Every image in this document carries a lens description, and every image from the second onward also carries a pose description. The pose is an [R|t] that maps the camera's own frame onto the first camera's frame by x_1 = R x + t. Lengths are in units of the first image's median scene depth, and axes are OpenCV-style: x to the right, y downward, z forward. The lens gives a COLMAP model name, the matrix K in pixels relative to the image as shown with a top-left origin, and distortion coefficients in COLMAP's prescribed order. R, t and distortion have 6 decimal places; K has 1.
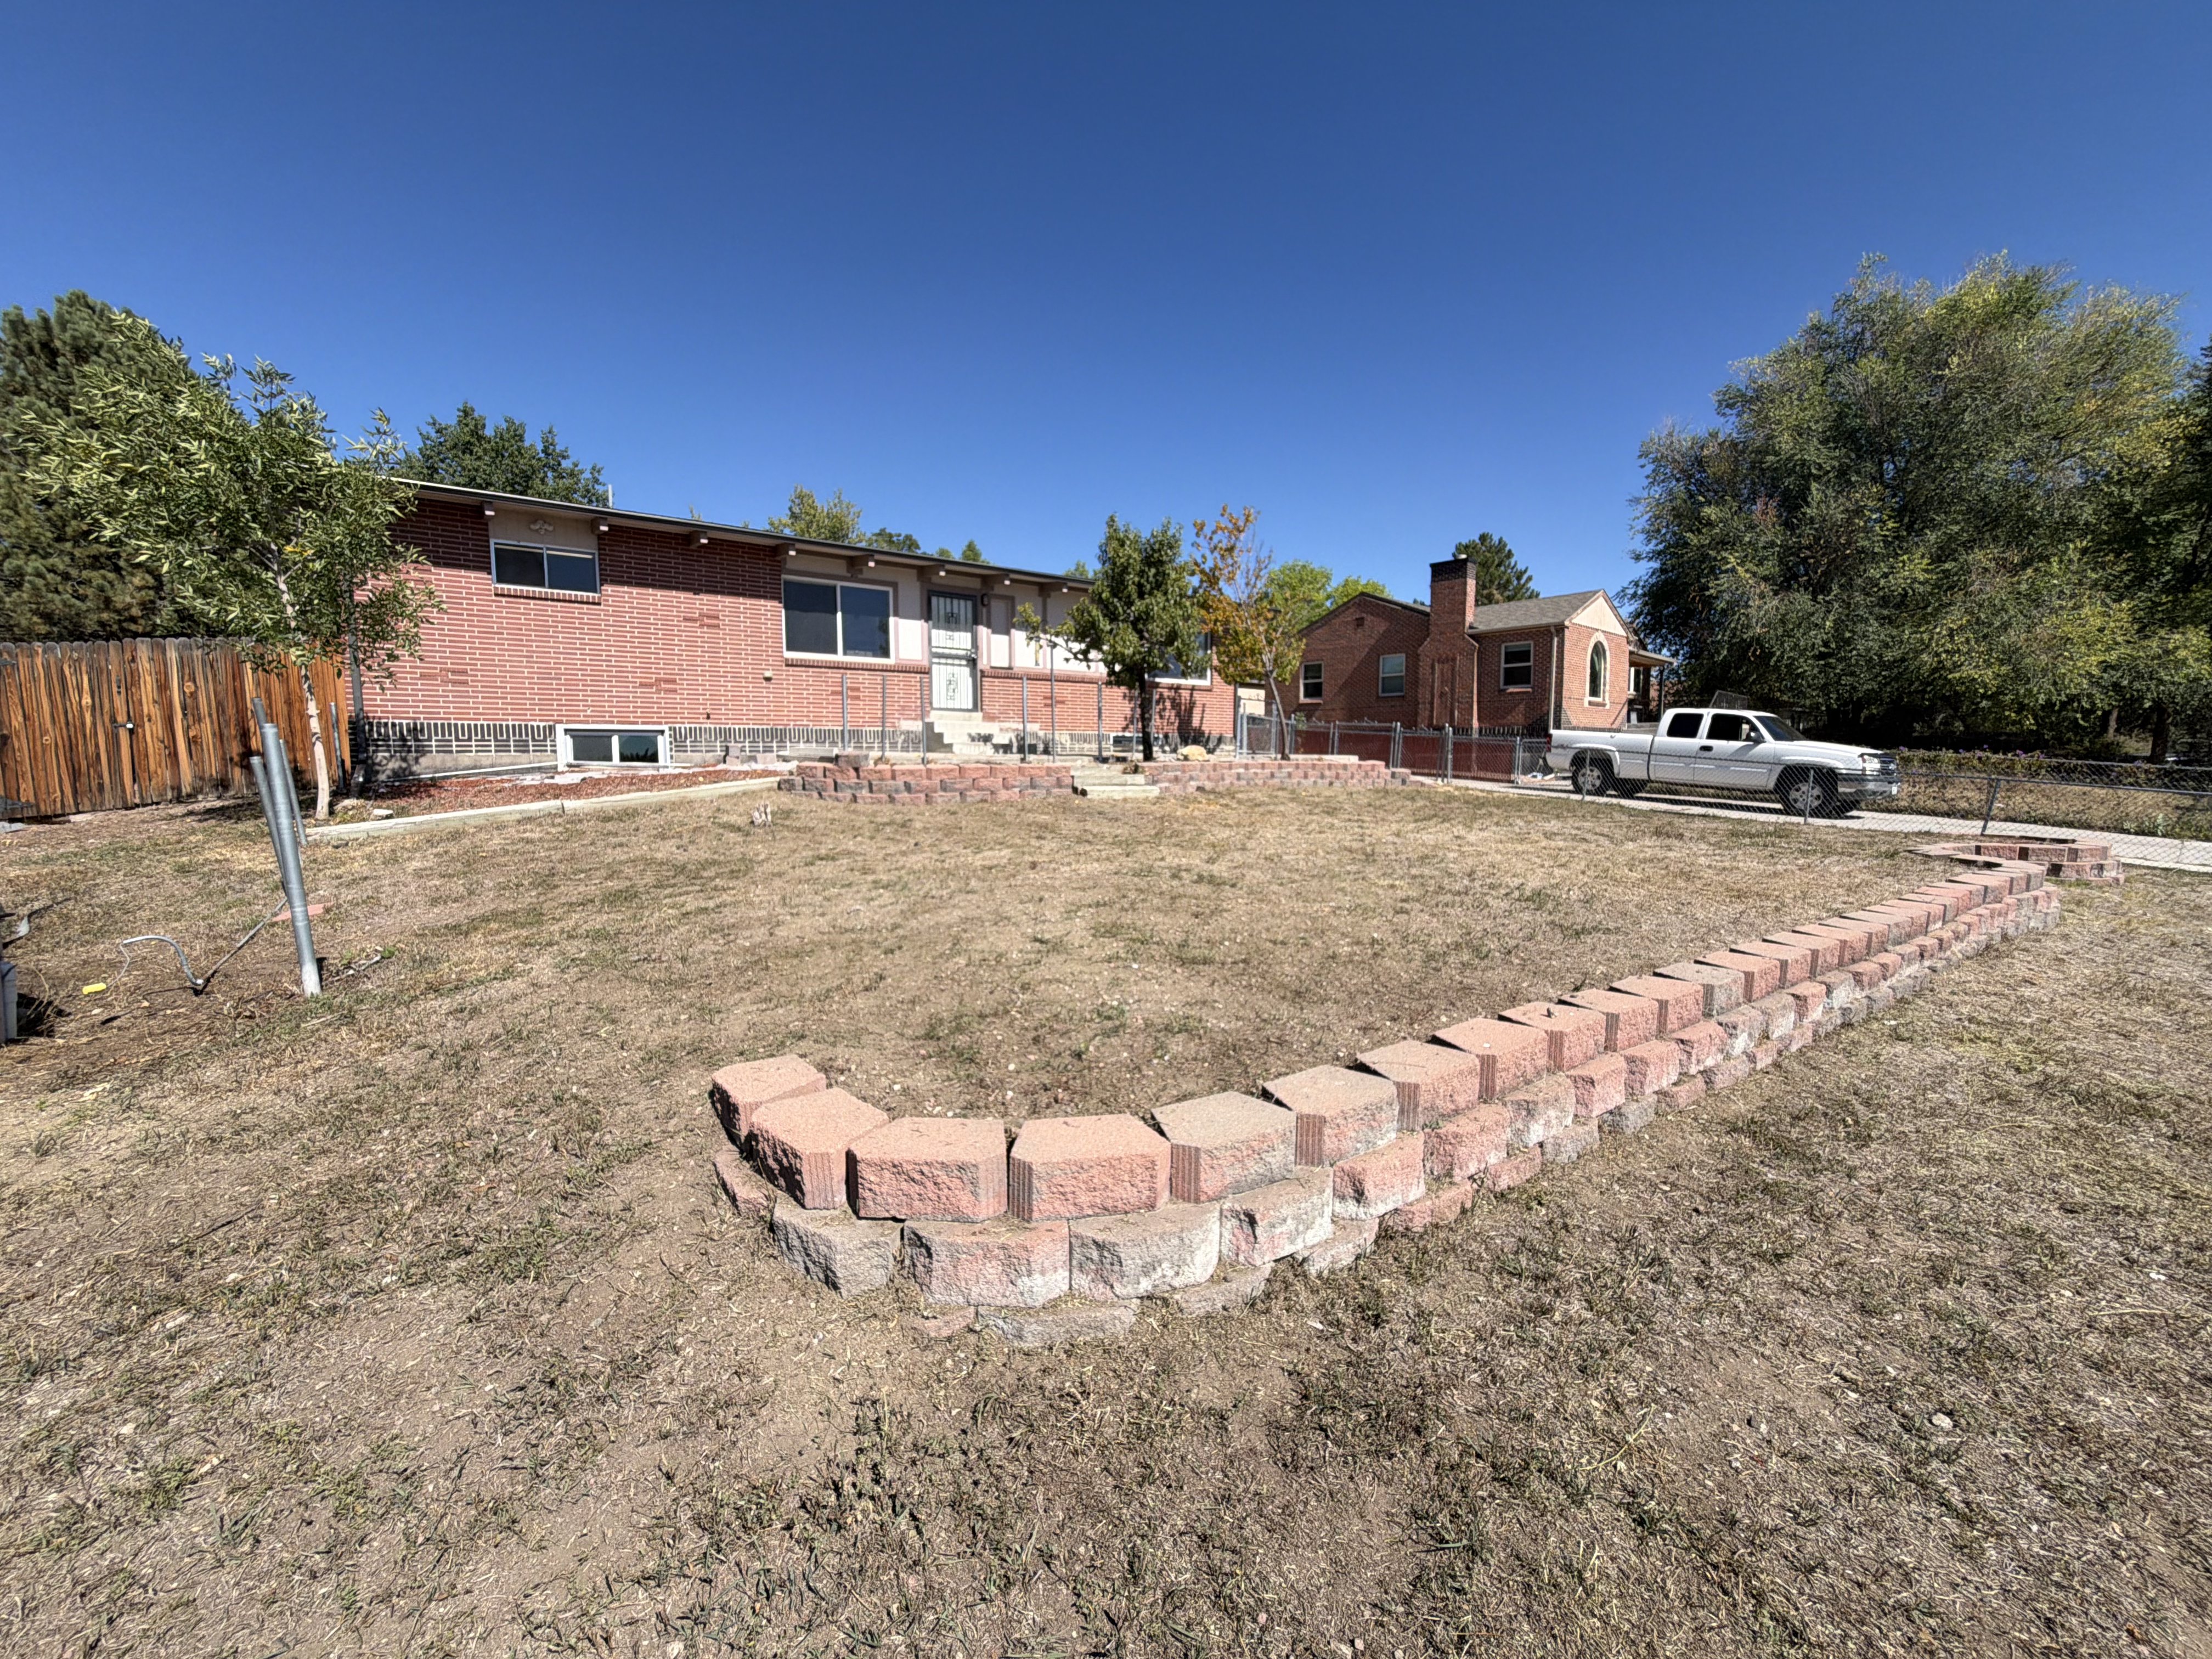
lens RADIAL K [[881.2, 0, 1106.0], [0, 881.2, 829.5], [0, 0, 1]] dist [-0.002243, 0.000371]
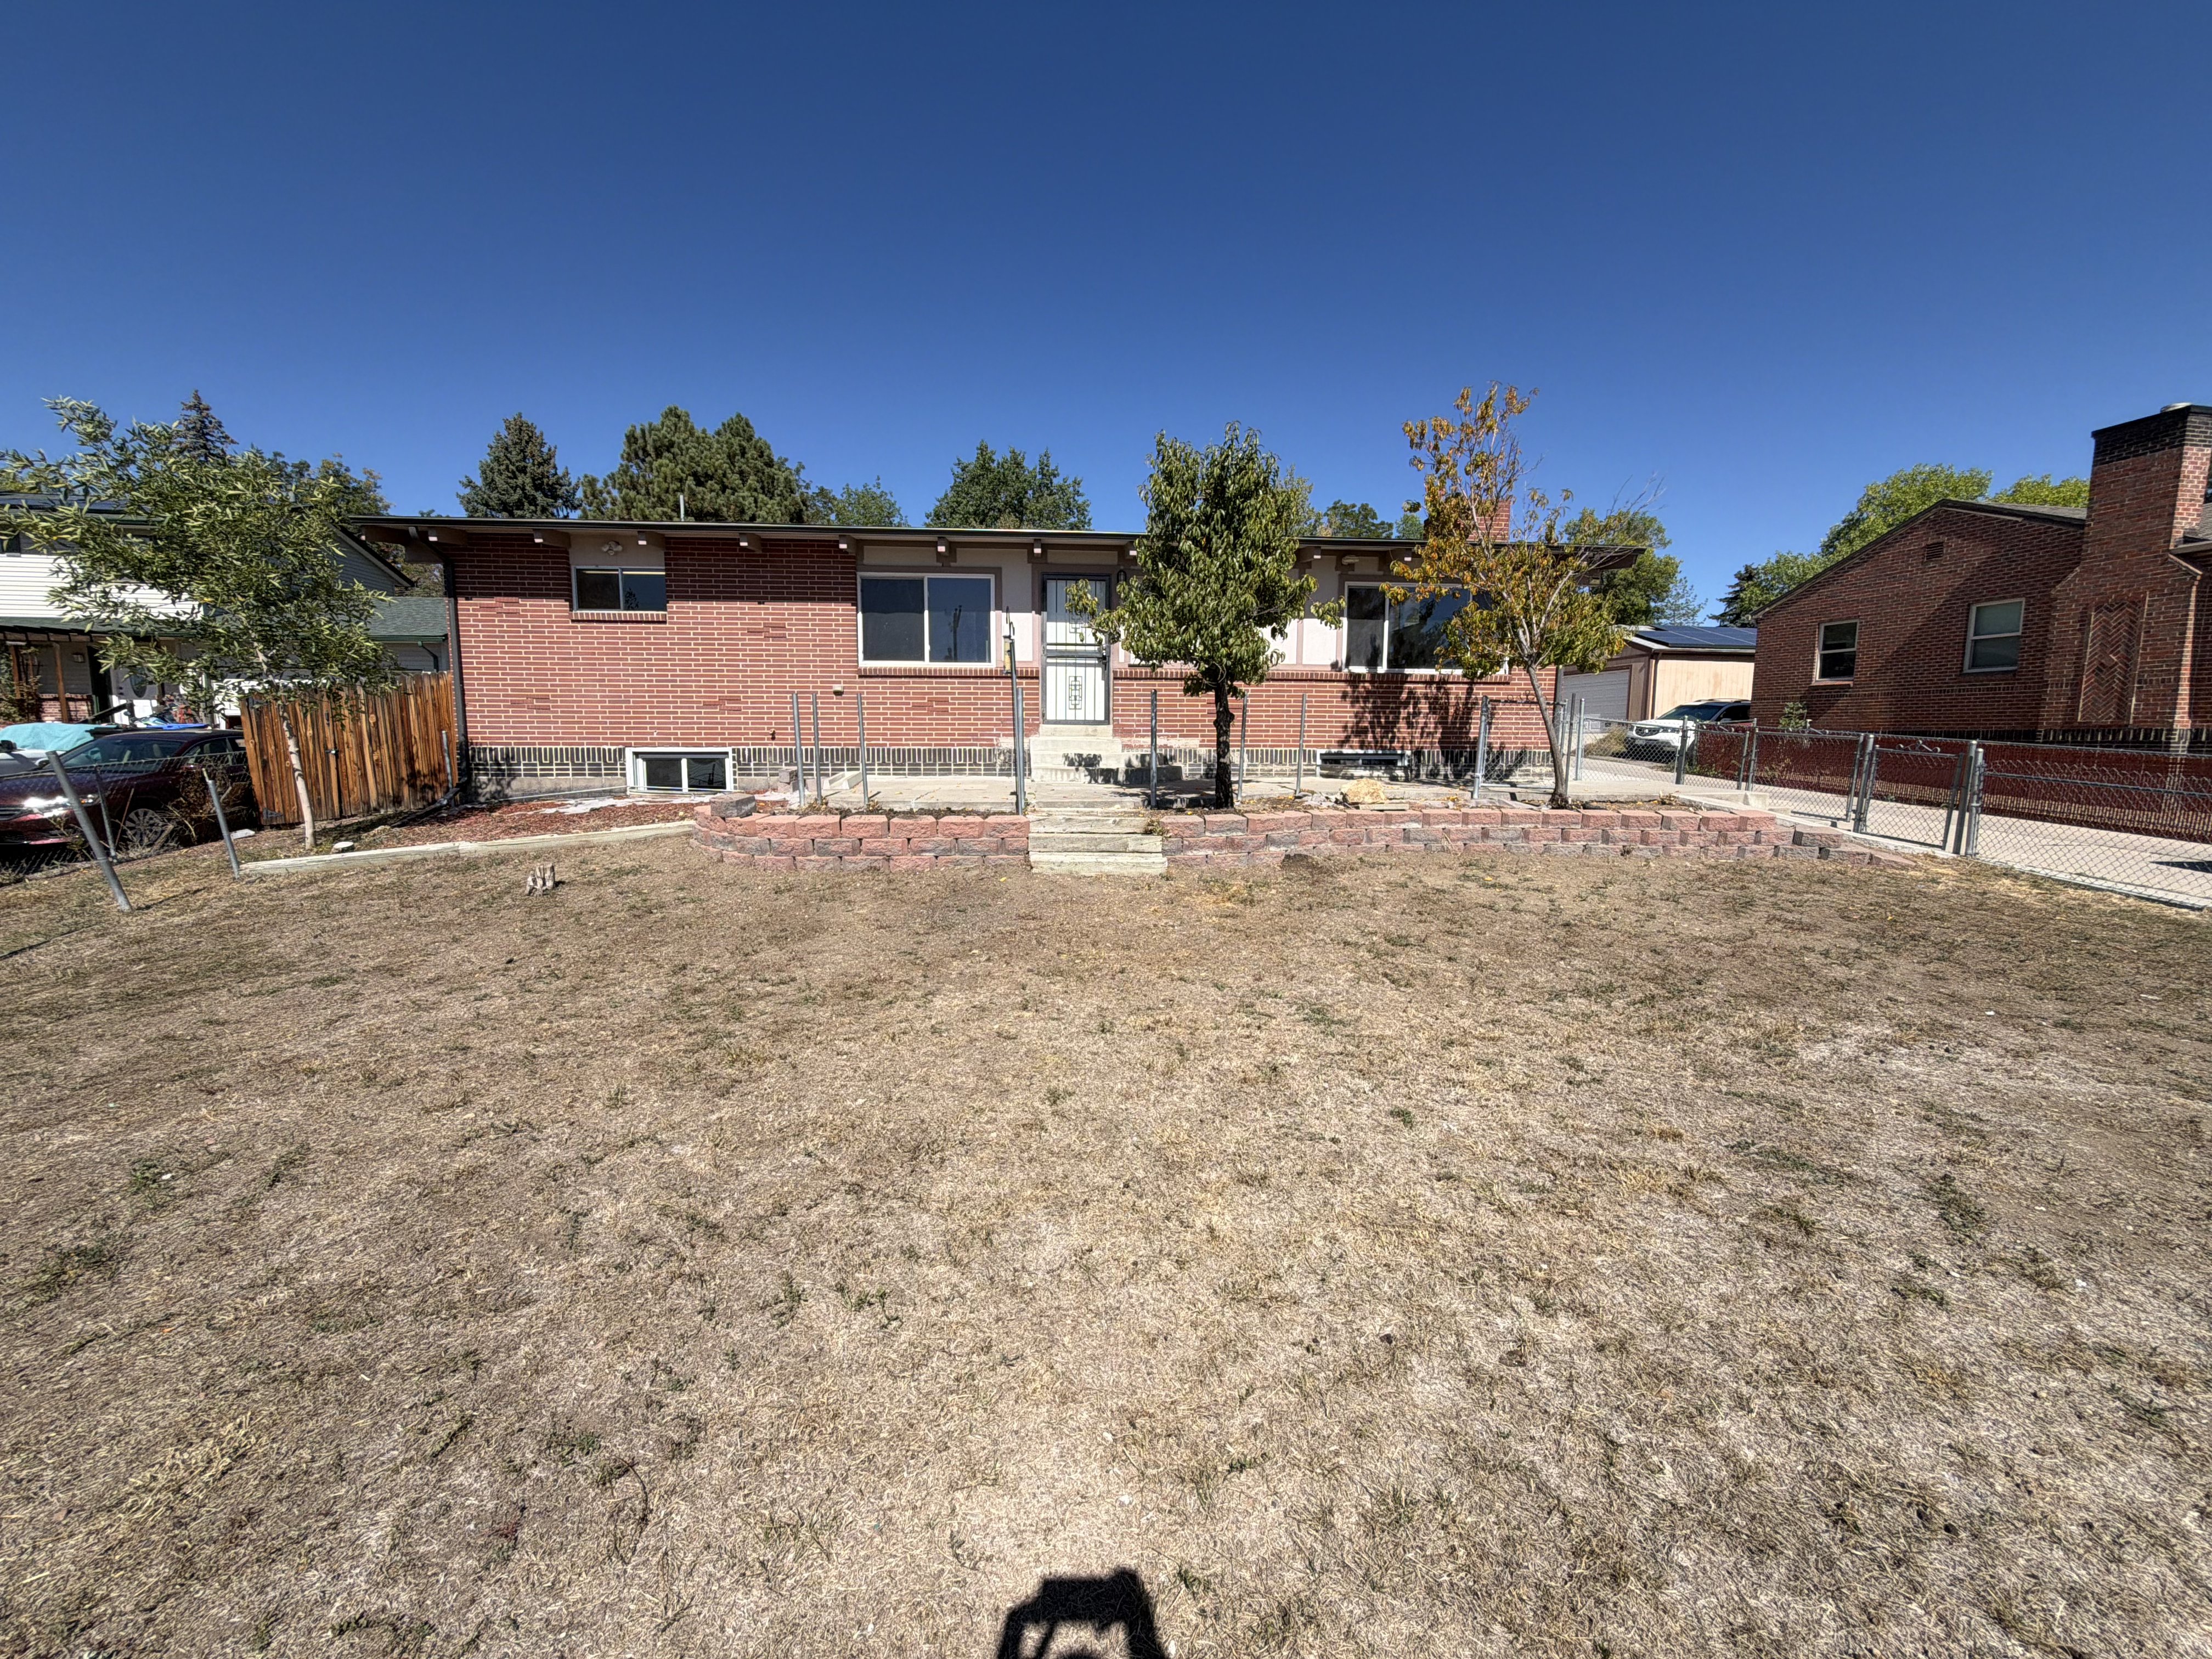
lens RADIAL K [[881.2, 0, 1106.0], [0, 881.2, 829.5], [0, 0, 1]] dist [-0.002243, 0.000371]
pose [[0.839937, 0.064094, -0.538886, 0.325188], [-0.052241, 0.997939, 0.037268, -0.081367], [0.540164, -0.003151, 0.841554, 0.401149]]
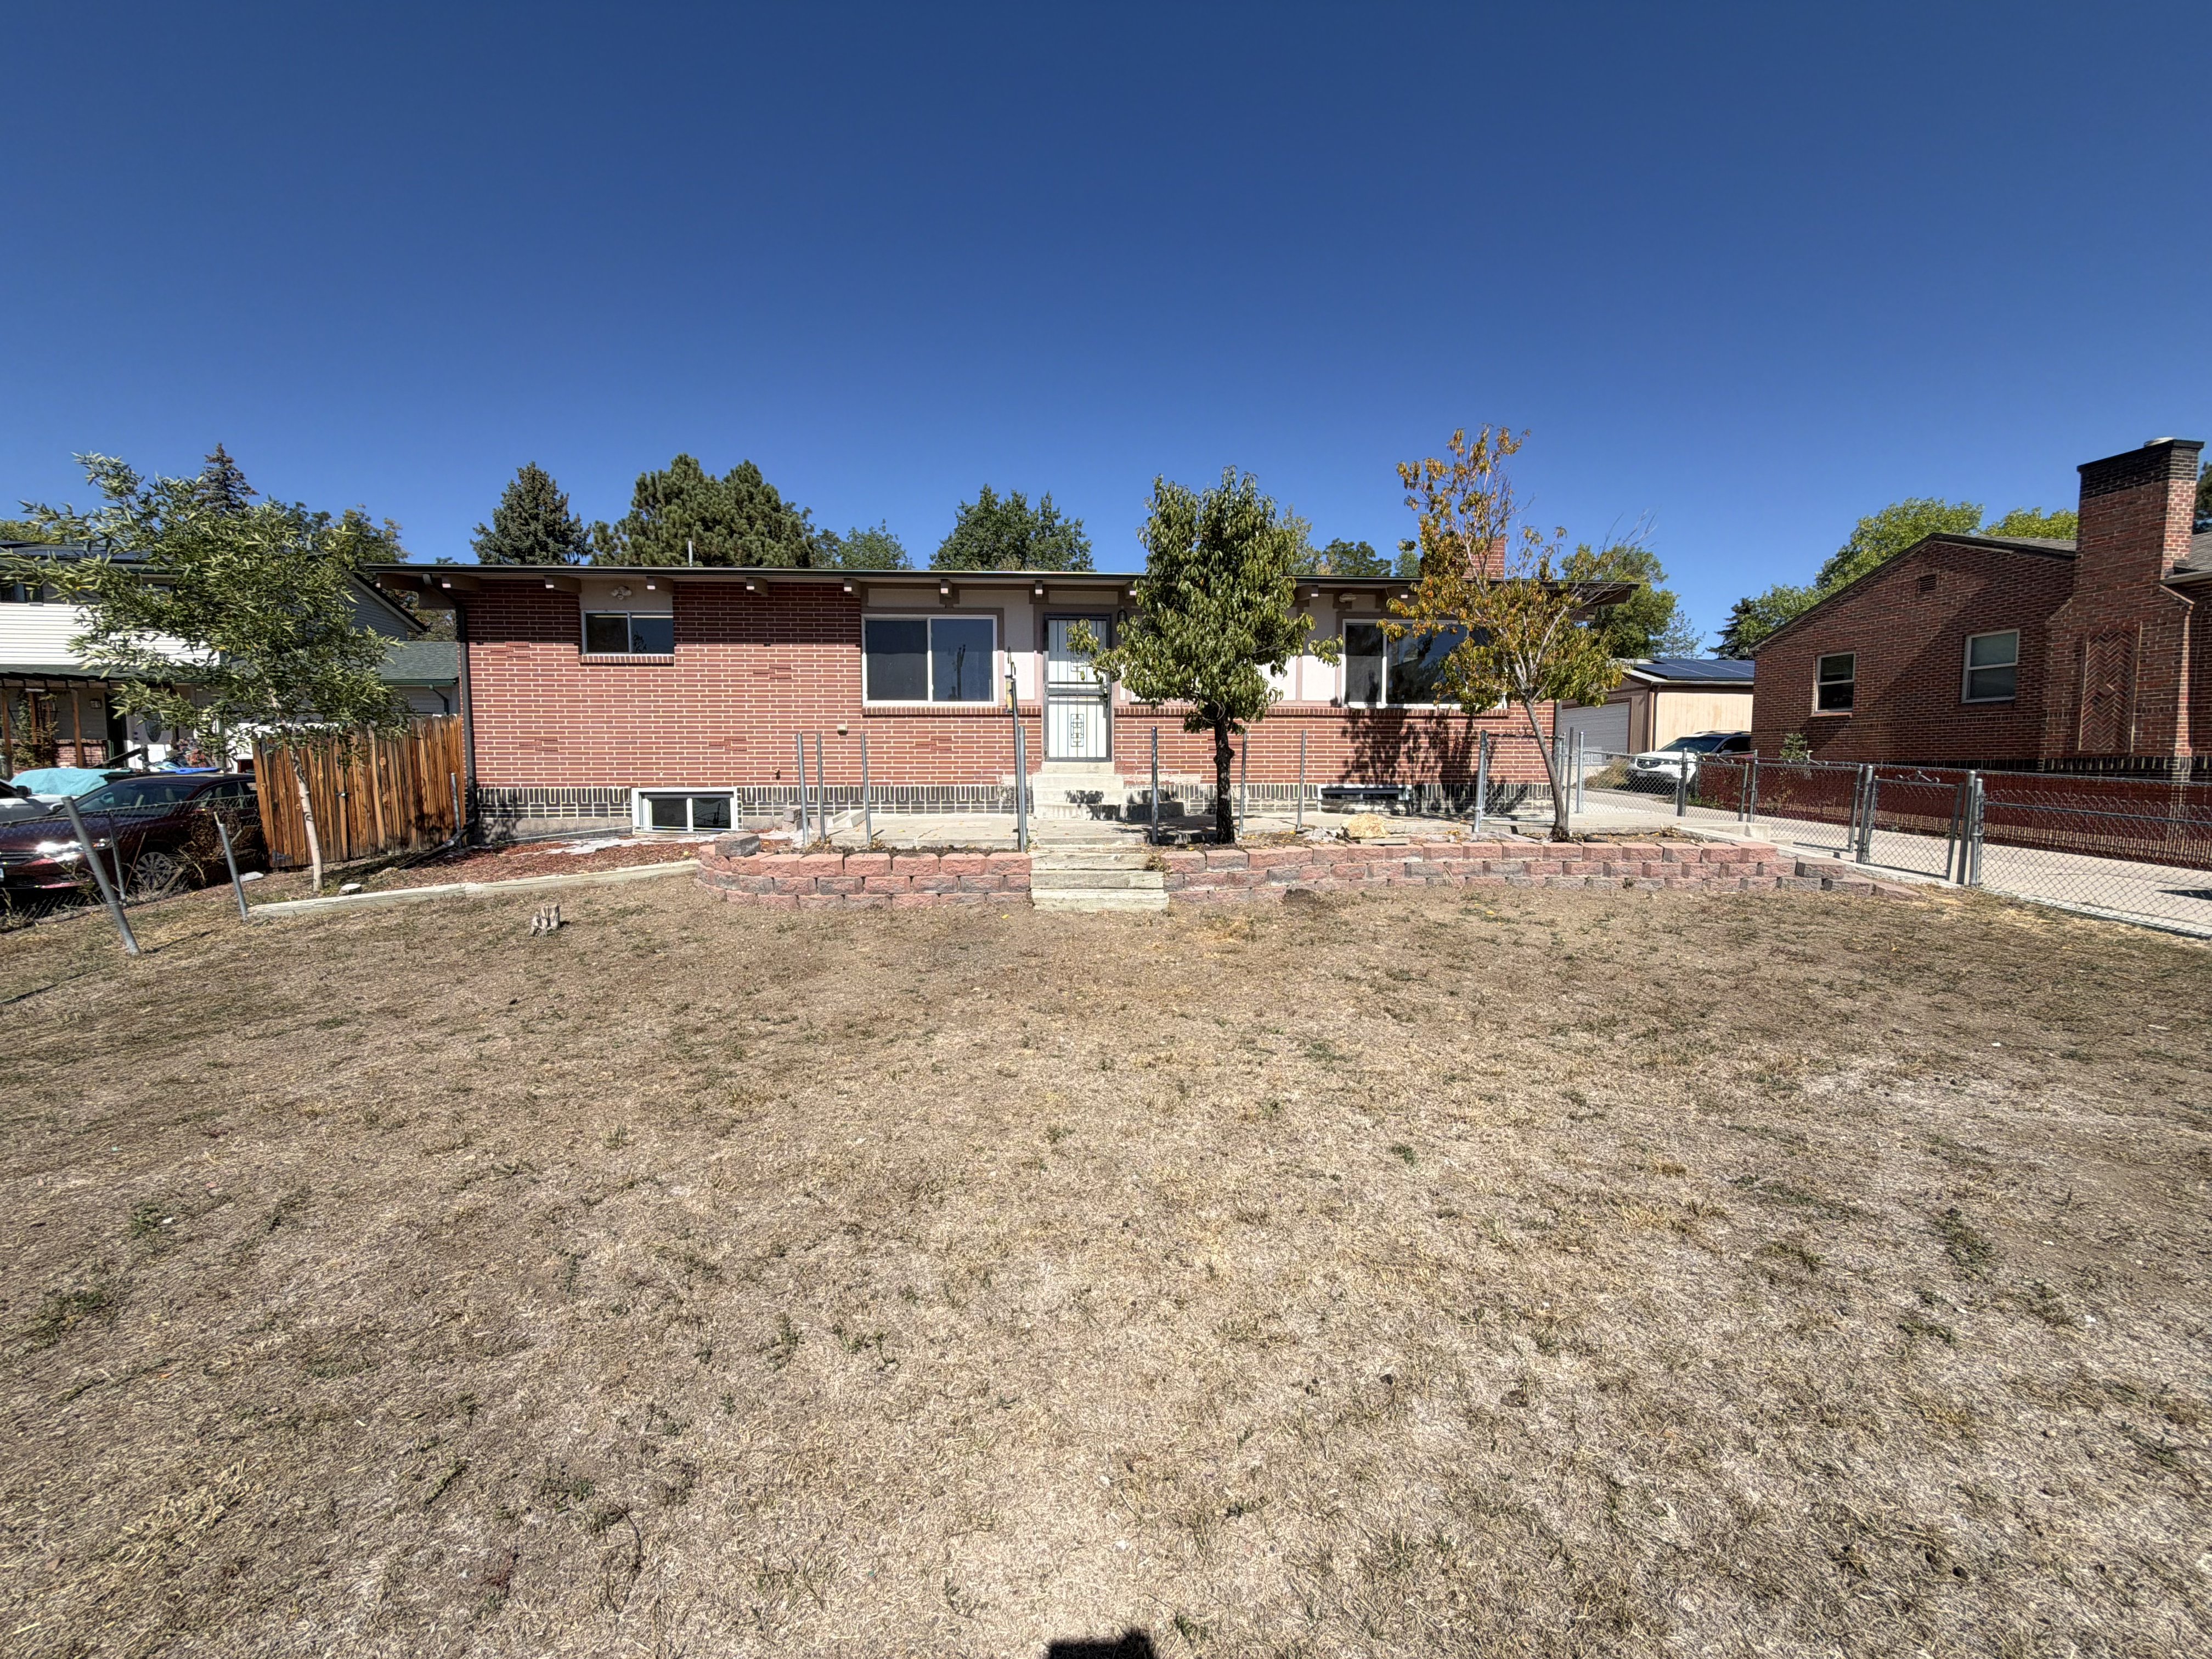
lens RADIAL K [[881.2, 0, 1106.0], [0, 881.2, 829.5], [0, 0, 1]] dist [-0.002243, 0.000371]
pose [[0.837627, 0.035701, -0.545074, 0.328484], [-0.044640, 0.998998, -0.003166, -0.081969], [0.544415, 0.026984, 0.838382, 0.399676]]
